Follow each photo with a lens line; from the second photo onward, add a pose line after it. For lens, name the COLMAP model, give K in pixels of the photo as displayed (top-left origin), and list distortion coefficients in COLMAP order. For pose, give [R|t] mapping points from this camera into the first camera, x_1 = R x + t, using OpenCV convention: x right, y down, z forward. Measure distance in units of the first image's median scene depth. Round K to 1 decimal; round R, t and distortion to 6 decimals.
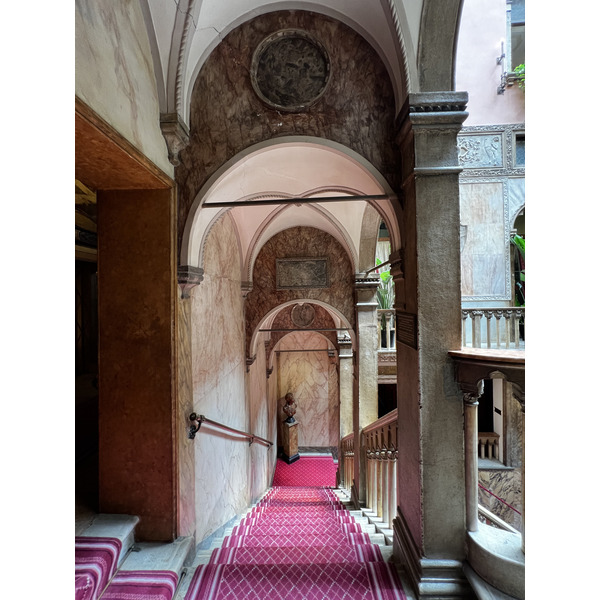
lens RADIAL K [[291.3, 0, 299.0], [0, 291.3, 285.0], [0, 0, 1]] dist [-0.001435, -0.000596]
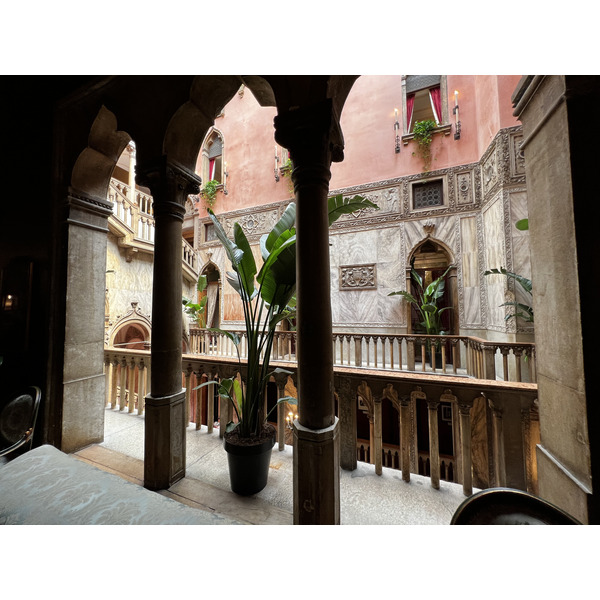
lens RADIAL K [[239.4, 0, 300.0], [0, 239.4, 300.0], [0, 0, 1]] dist [-0.000629, -0.000081]
pose [[0.936553, -0.012514, -0.350301, 0.676968], [-0.006647, 0.998549, -0.053444, -0.002022], [0.350462, 0.052382, 0.935111, -0.026315]]
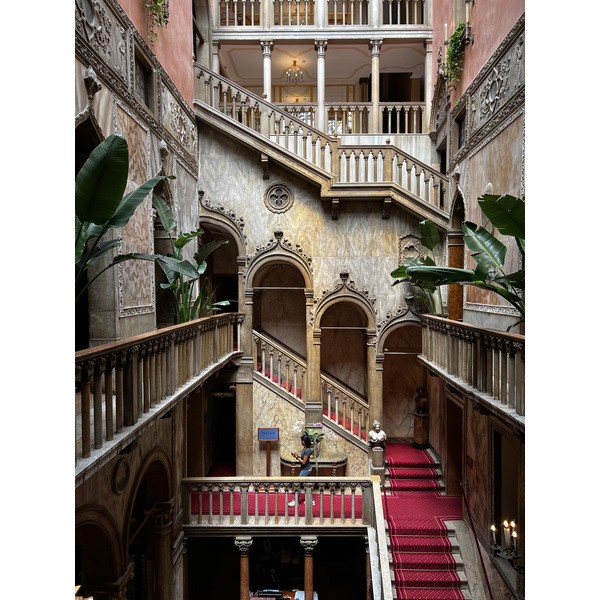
lens RADIAL K [[454.8, 0, 300.0], [0, 454.8, 300.0], [0, 0, 1]] dist [0.074100, -0.058094]
pose [[0.002442, 0.032107, -0.999481, 0.917772], [-0.003340, 0.999479, 0.032099, -0.002860], [0.999991, 0.003260, 0.002548, 0.310183]]
